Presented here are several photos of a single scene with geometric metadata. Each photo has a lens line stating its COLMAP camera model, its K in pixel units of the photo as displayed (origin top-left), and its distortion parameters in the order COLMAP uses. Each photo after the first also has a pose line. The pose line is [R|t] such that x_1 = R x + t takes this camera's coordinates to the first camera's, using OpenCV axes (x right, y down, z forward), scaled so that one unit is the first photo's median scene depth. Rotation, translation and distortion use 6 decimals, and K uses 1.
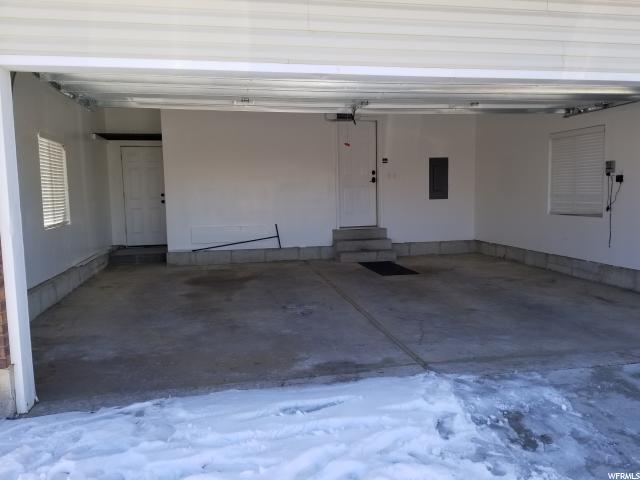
lens RADIAL K [[490.0, 0, 331.2], [0, 490.0, 238.5], [0, 0, 1]] dist [0.065131, -0.115467]
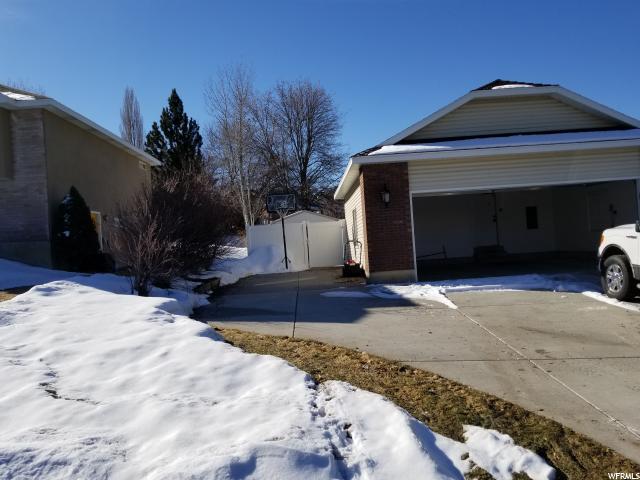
lens RADIAL K [[490.0, 0, 331.2], [0, 490.0, 238.5], [0, 0, 1]] dist [0.065131, -0.115467]
pose [[0.982354, -0.046277, -0.181218, -0.189363], [0.026392, 0.993510, -0.110641, 0.140548], [0.185162, 0.103905, 0.977200, -0.946478]]
